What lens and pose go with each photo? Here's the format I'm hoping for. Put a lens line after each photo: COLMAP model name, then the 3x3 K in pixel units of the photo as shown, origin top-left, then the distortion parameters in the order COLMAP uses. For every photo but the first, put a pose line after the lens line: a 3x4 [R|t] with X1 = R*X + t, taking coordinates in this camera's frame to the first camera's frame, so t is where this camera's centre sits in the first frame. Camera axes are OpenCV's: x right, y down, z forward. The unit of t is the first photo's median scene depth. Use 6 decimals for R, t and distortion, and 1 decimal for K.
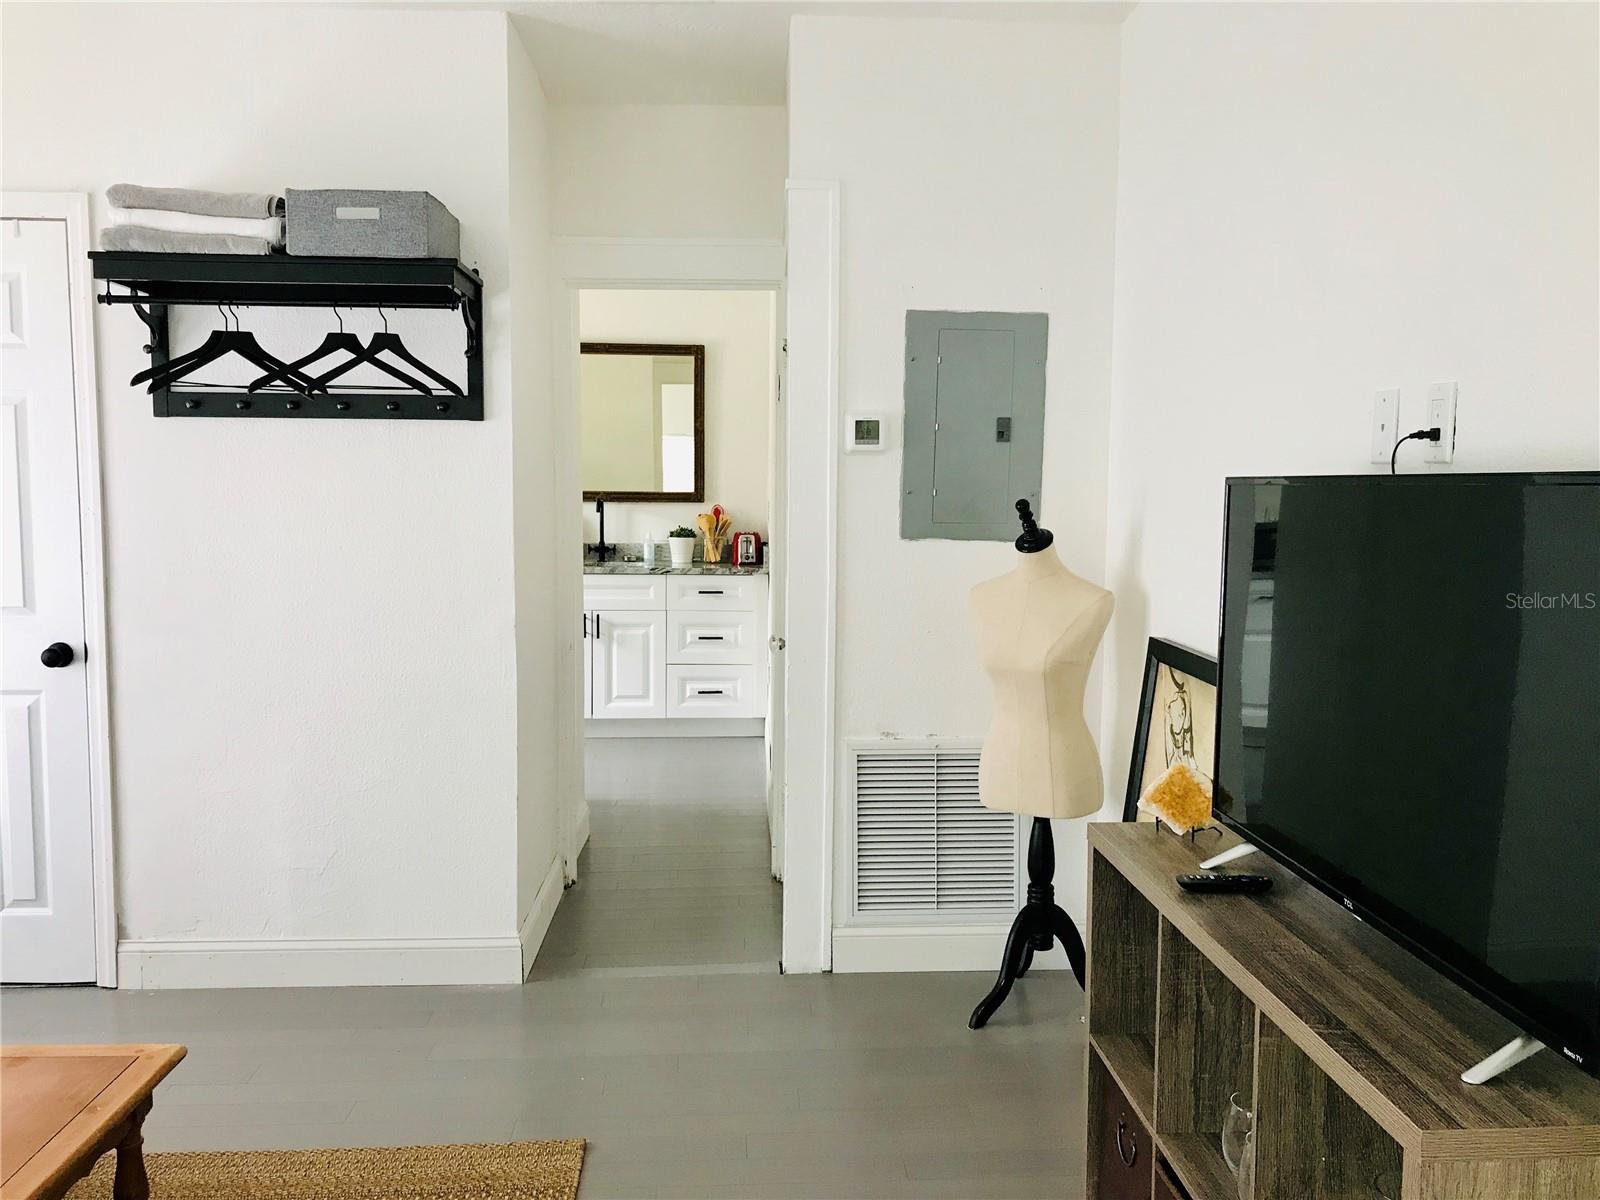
lens RADIAL K [[1297.6, 0, 794.8], [0, 1297.6, 591.6], [0, 0, 1]] dist [0.023797, -0.031392]
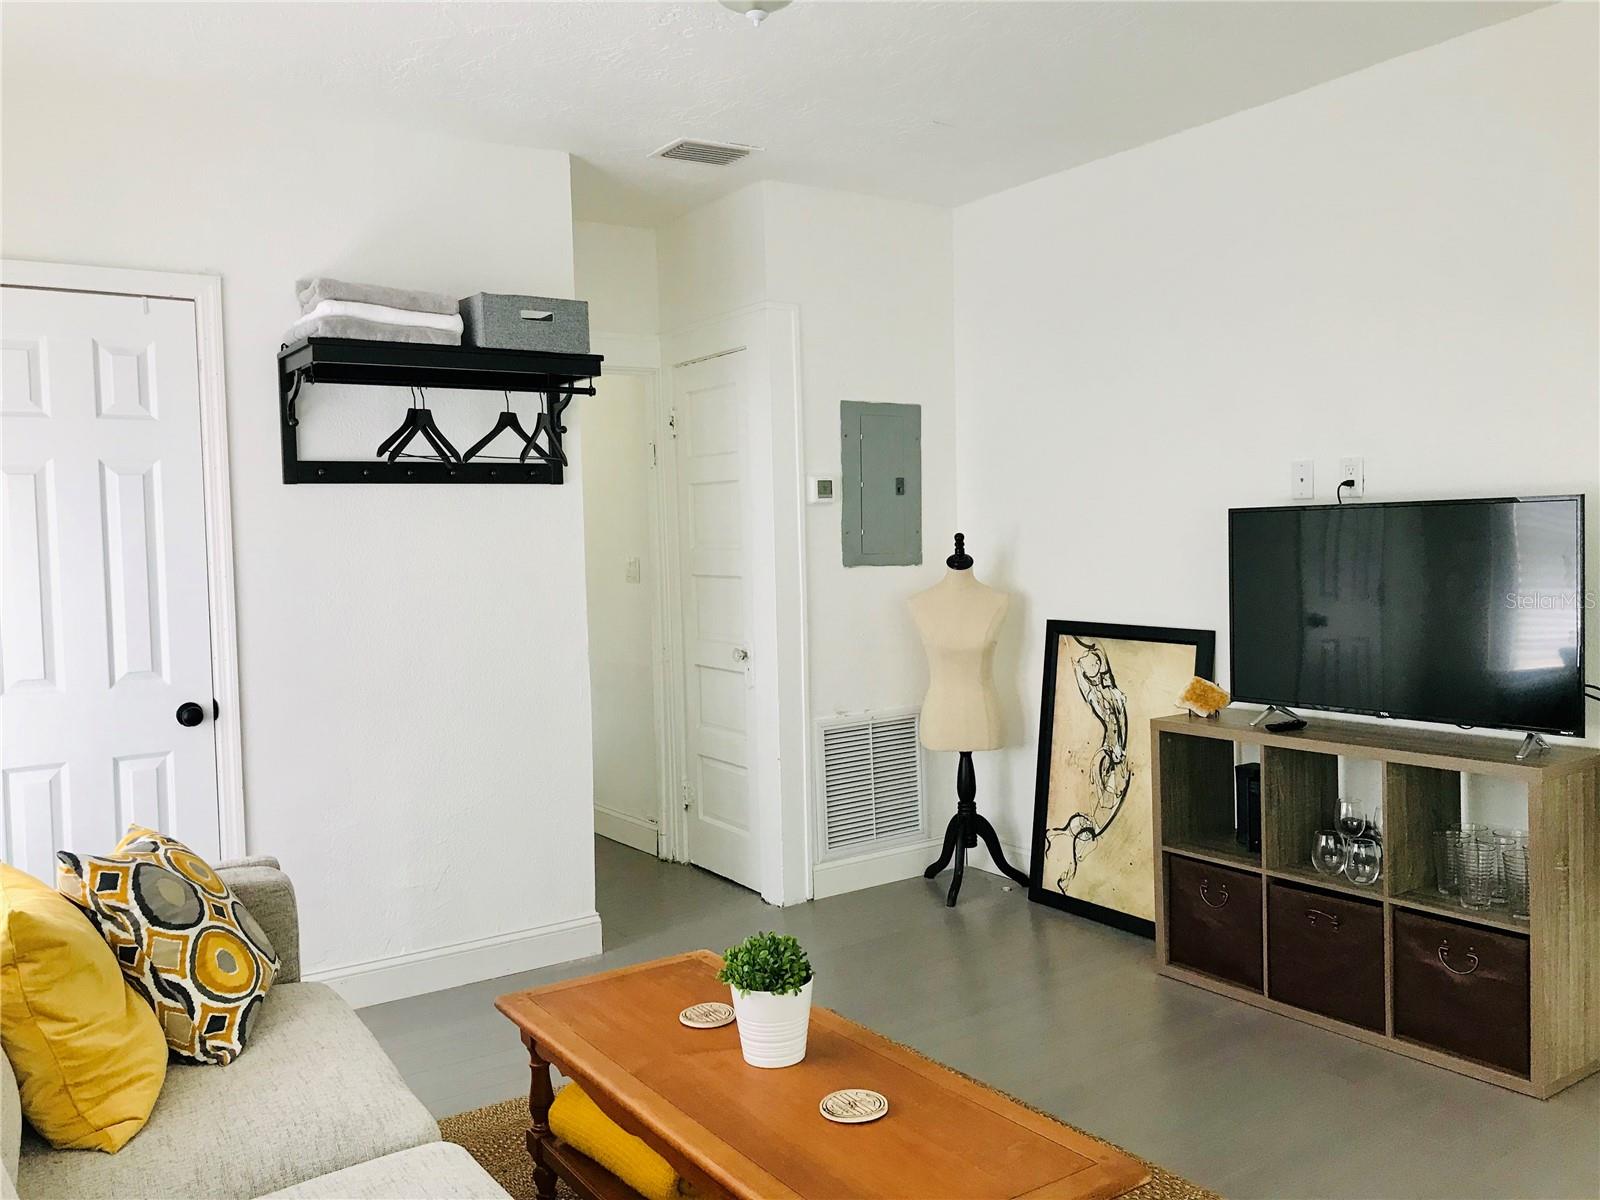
lens RADIAL K [[1297.6, 0, 785.0], [0, 1297.6, 597.9], [0, 0, 1]] dist [0.023797, -0.031392]
pose [[0.853293, -0.057860, 0.518212, -0.693136], [0.078403, 0.996763, -0.017806, 0.011138], [-0.515504, 0.055823, 0.855067, -0.129128]]
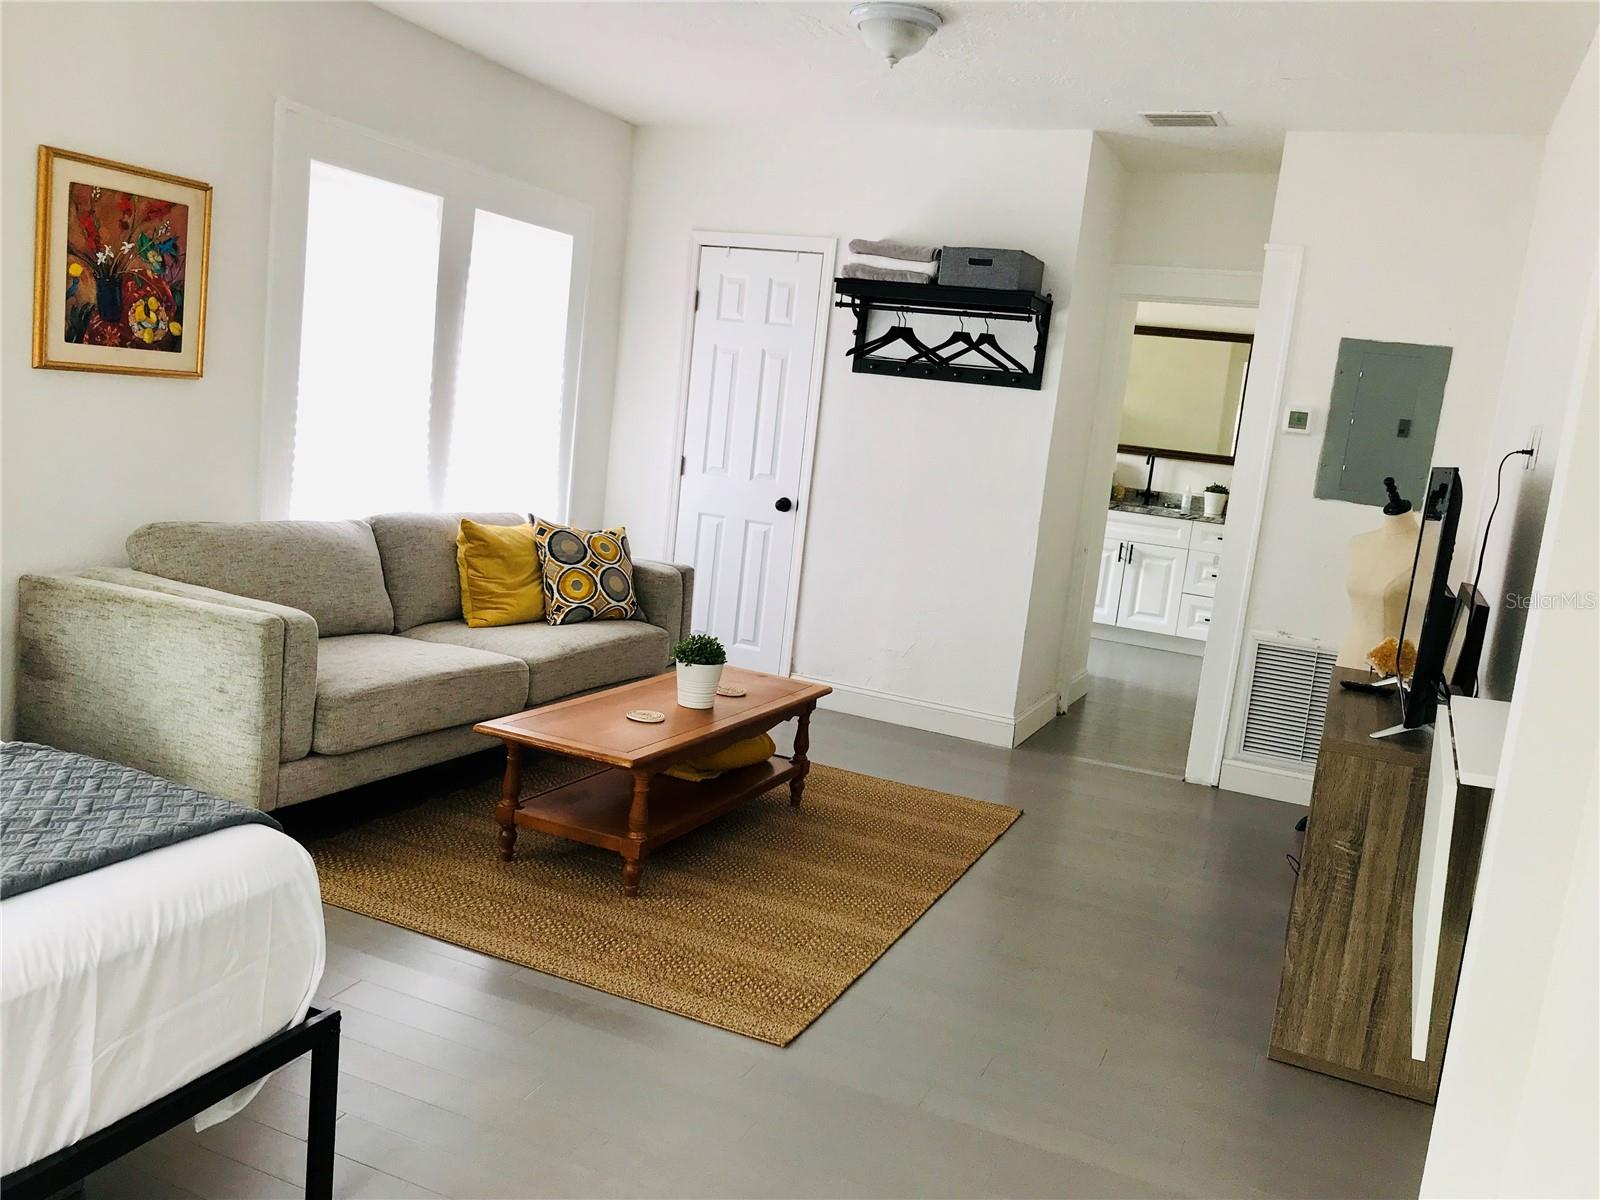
lens RADIAL K [[1297.6, 0, 798.6], [0, 1297.6, 603.2], [0, 0, 1]] dist [0.023797, -0.031392]
pose [[0.889620, 0.156703, -0.428976, 0.216306], [-0.137430, 0.987610, 0.075765, 0.044499], [0.435533, -0.008448, 0.900133, -0.548626]]
